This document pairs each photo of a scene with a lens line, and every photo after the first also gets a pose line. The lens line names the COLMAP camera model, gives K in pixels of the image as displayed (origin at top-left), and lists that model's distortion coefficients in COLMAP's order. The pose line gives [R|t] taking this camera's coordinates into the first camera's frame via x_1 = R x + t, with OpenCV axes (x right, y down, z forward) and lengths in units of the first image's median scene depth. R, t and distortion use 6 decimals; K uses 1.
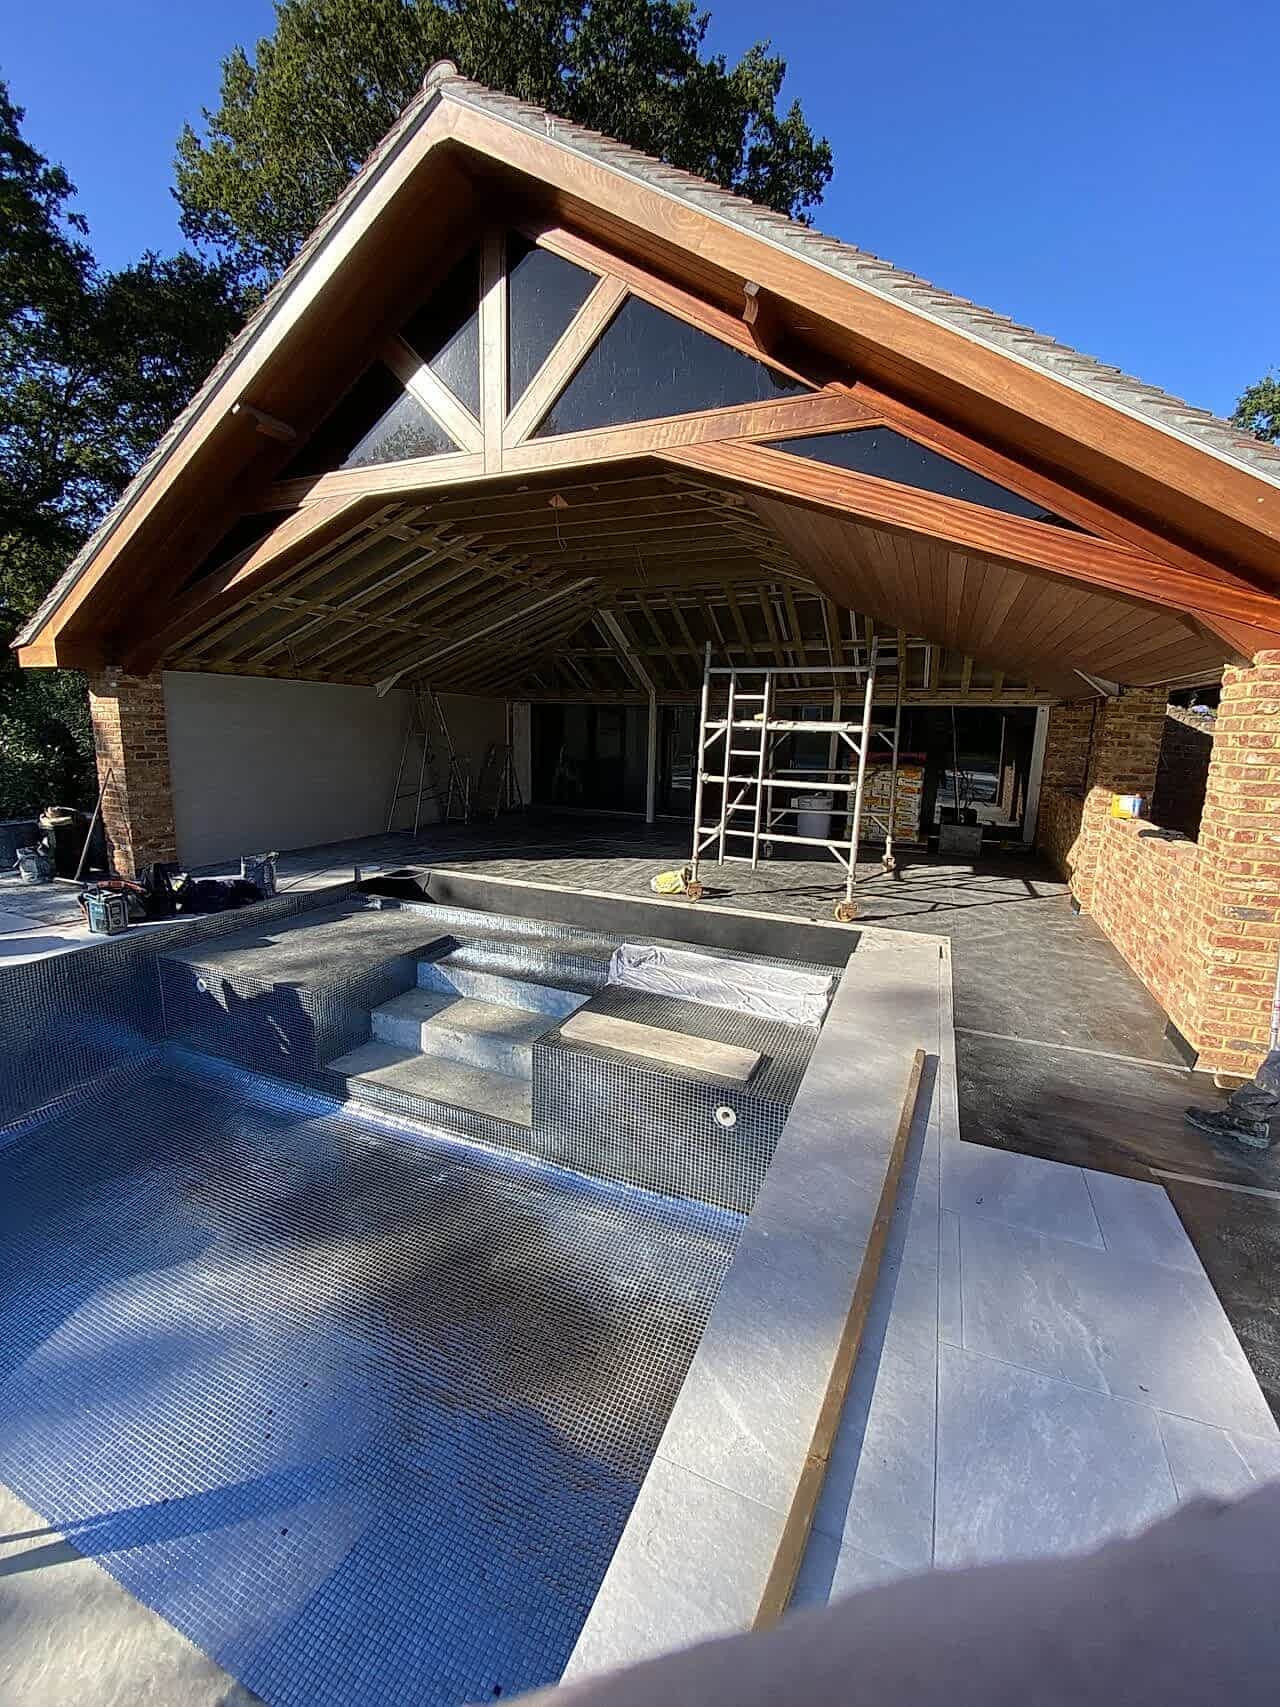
lens RADIAL K [[691.8, 0, 632.1], [0, 691.8, 848.6], [0, 0, 1]] dist [0.005647, -0.014490]
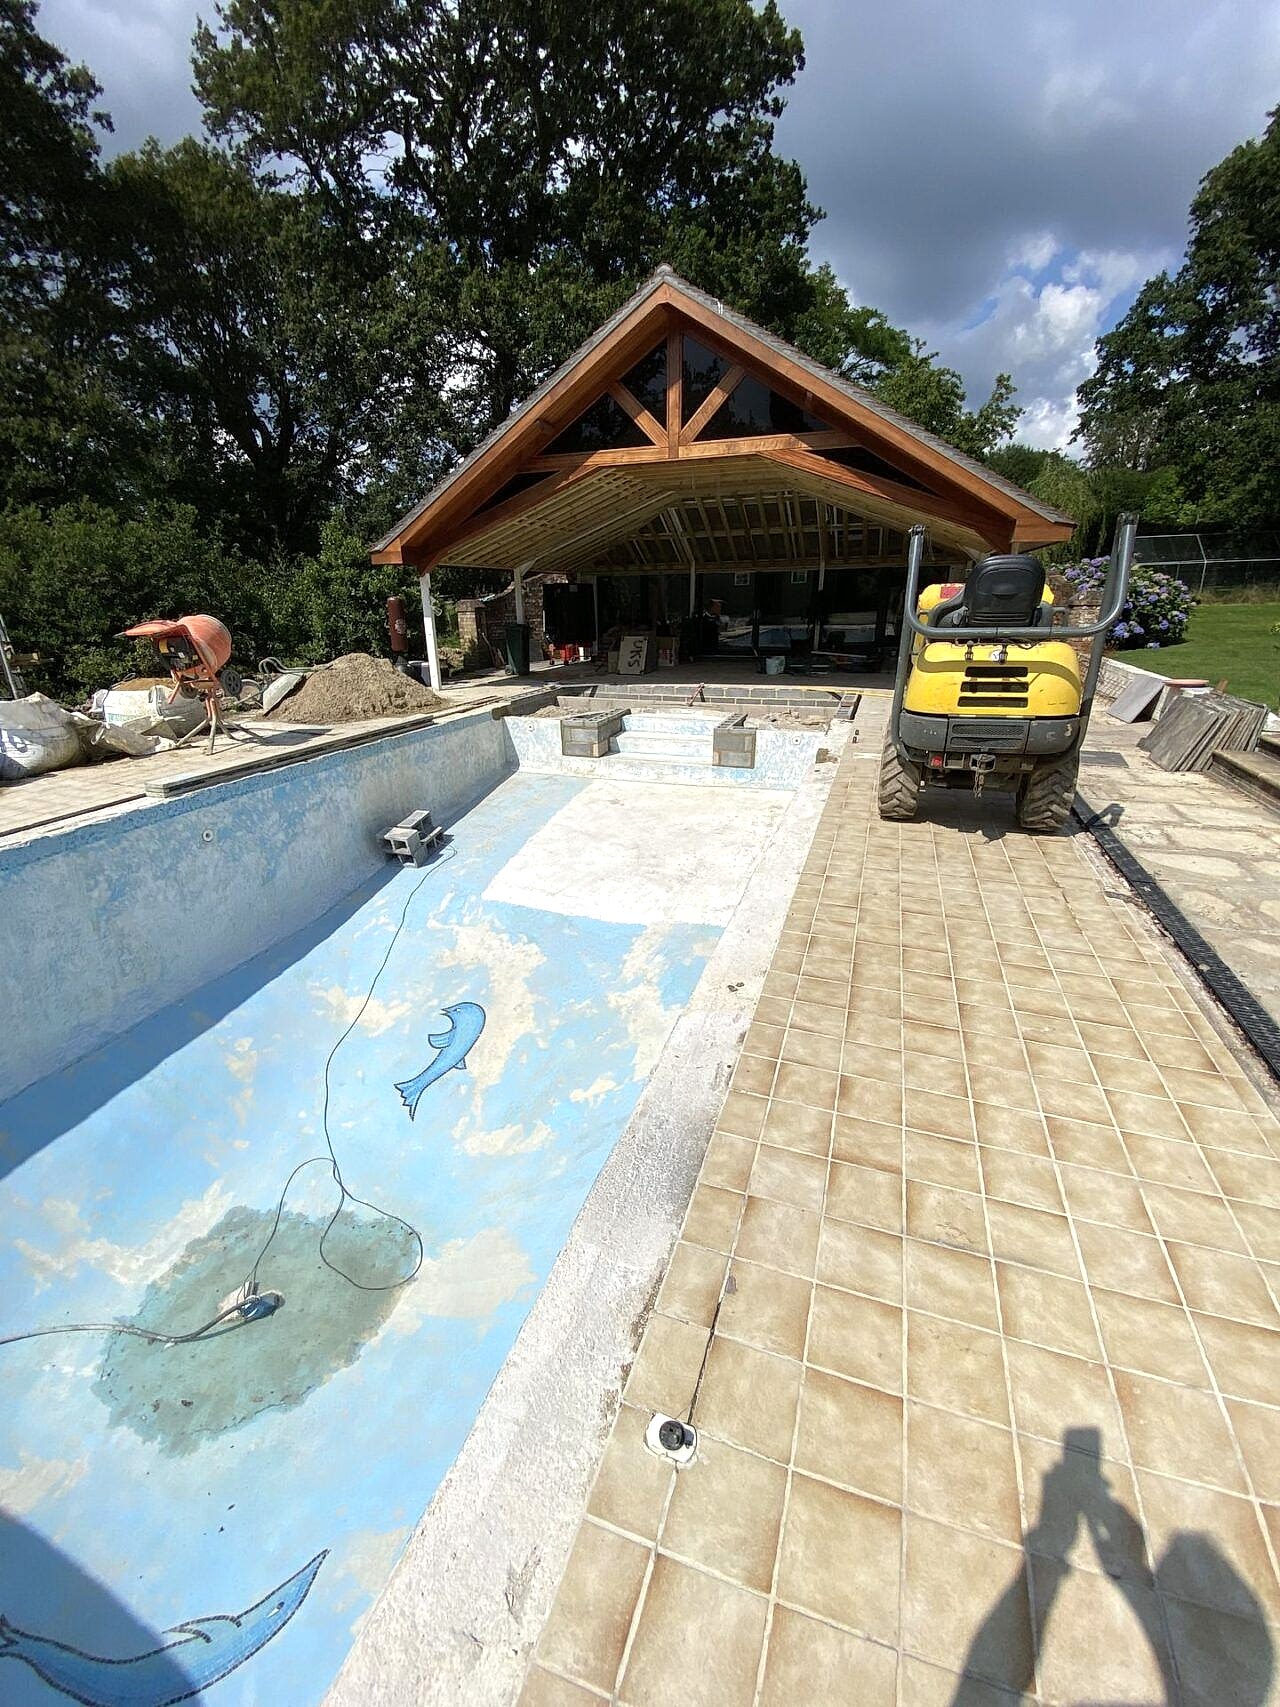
lens RADIAL K [[691.8, 0, 632.1], [0, 691.8, 848.6], [0, 0, 1]] dist [0.005647, -0.014490]
pose [[0.997142, -0.057147, 0.049415, -0.124006], [0.047795, 0.983727, 0.173198, 0.060920], [-0.058509, -0.170341, 0.983647, -0.306337]]
